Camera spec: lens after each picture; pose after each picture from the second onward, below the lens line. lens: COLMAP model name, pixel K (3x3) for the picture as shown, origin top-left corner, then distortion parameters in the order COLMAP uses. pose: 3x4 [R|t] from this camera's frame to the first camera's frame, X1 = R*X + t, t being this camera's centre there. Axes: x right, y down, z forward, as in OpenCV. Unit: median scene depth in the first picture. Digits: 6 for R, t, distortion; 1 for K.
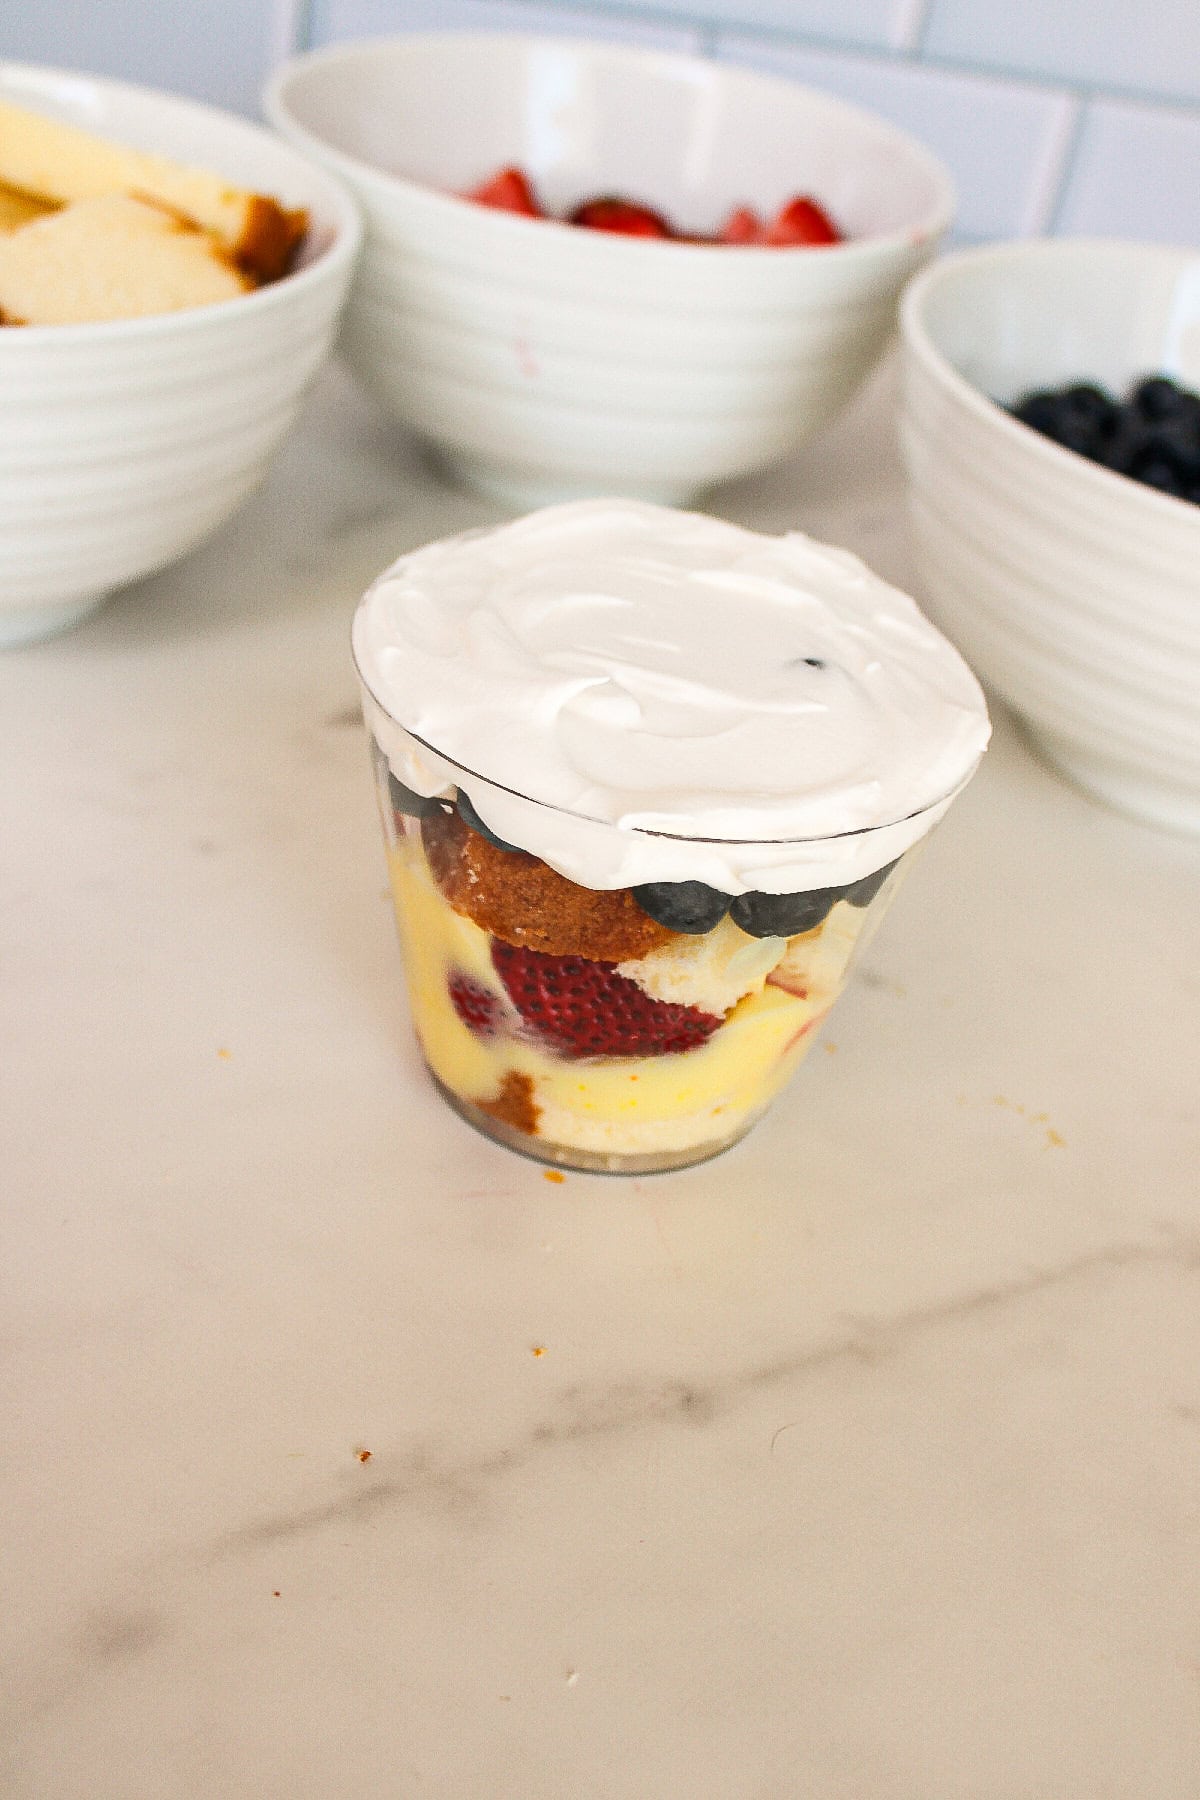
lens RADIAL K [[2009.9, 0, 600.0], [0, 2009.9, 900.0], [0, 0, 1]] dist [-0.117318, 0.152741]
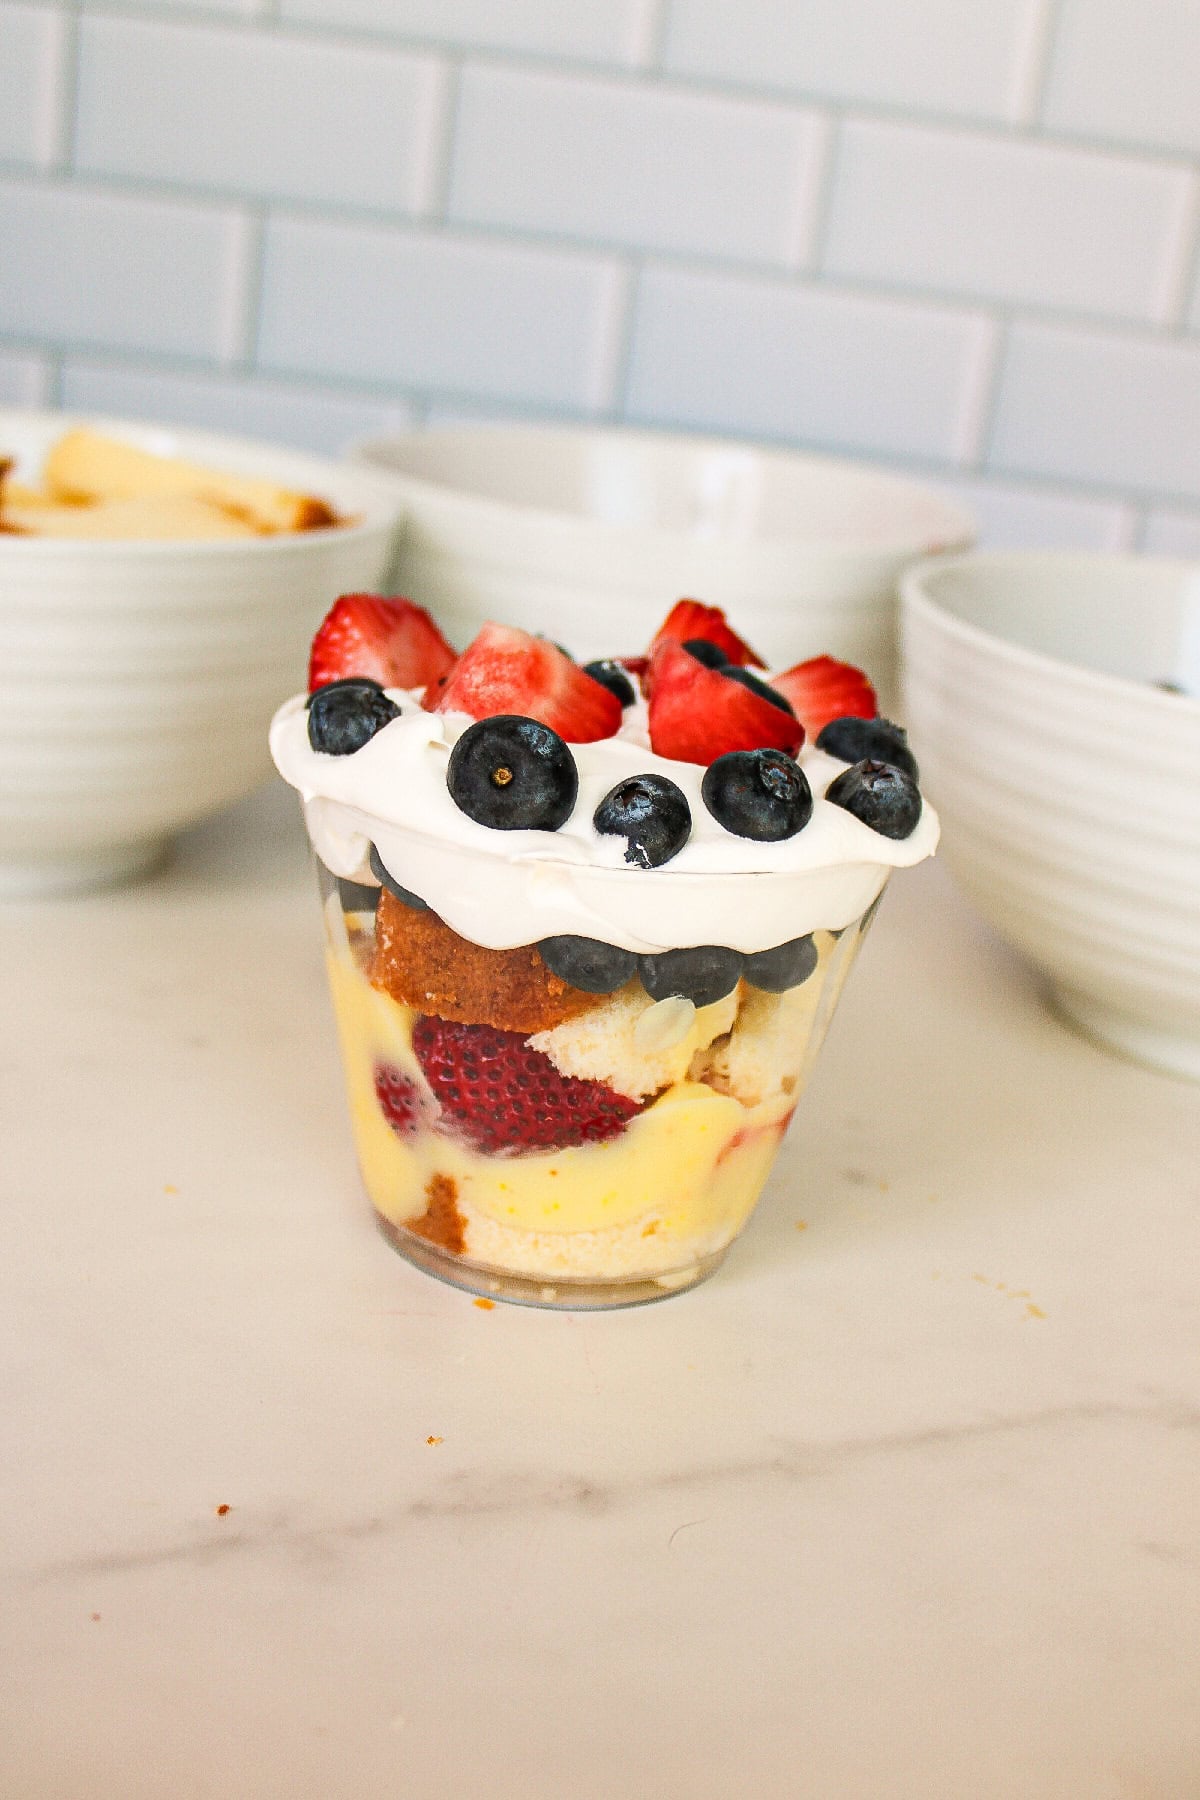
lens RADIAL K [[2009.9, 0, 600.0], [0, 2009.9, 900.0], [0, 0, 1]] dist [-0.117318, 0.152741]
pose [[0.994983, 0.000652, -0.100040, 0.138464], [-0.029426, 0.957650, -0.286427, 0.243441], [0.095616, 0.287933, 0.952865, 0.039981]]
